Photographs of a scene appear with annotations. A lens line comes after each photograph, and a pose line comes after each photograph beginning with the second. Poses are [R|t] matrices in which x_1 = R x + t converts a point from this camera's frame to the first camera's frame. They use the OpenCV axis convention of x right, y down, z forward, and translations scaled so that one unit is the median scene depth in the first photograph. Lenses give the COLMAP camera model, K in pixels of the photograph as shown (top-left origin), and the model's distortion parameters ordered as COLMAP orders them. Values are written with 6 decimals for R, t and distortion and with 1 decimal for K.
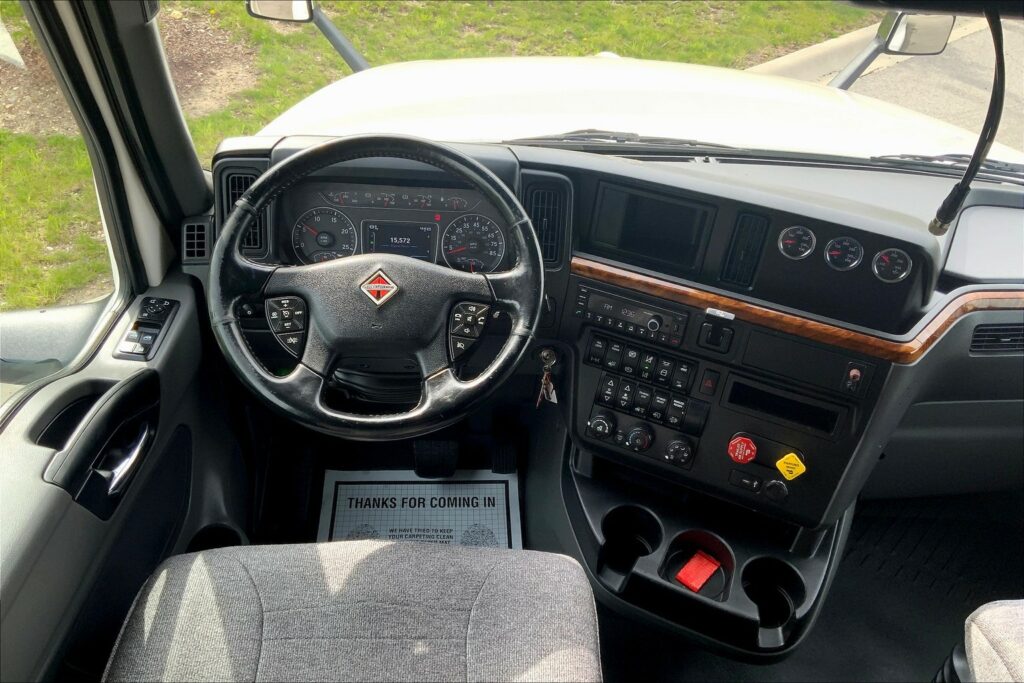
lens RADIAL K [[867.3, 0, 510.2], [0, 867.3, 341.9], [0, 0, 1]] dist [0.104828, -0.191501]
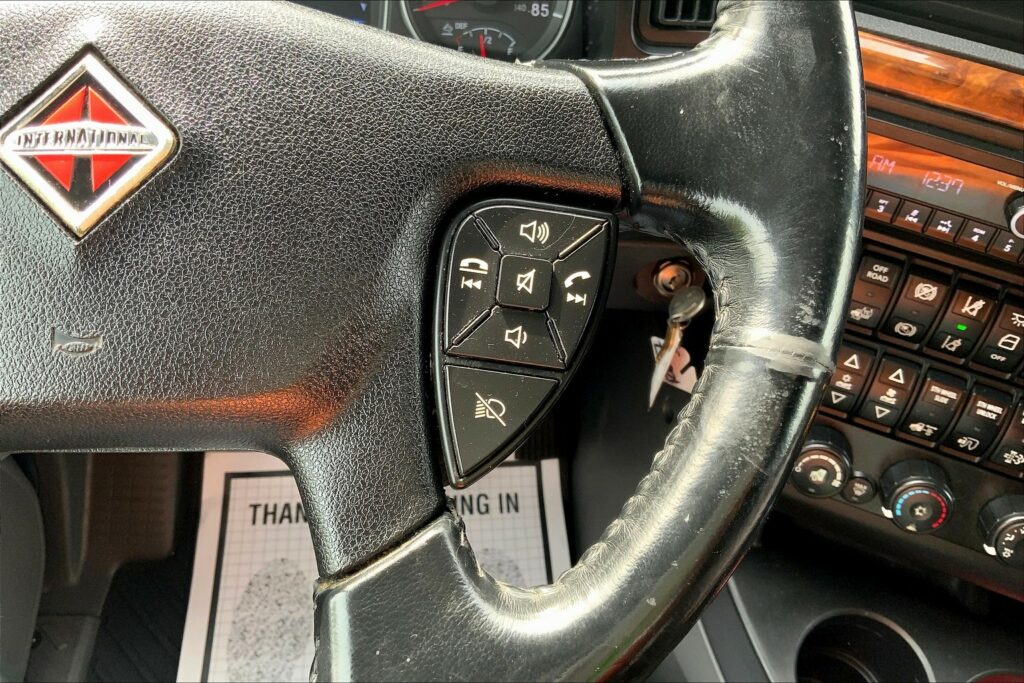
lens RADIAL K [[867.3, 0, 513.3], [0, 867.3, 346.5], [0, 0, 1]] dist [0.104828, -0.191501]
pose [[0.999476, -0.015681, 0.028324, -0.047797], [0.008913, 0.974339, 0.224909, -0.050706], [-0.031124, -0.224538, 0.973968, 0.654448]]
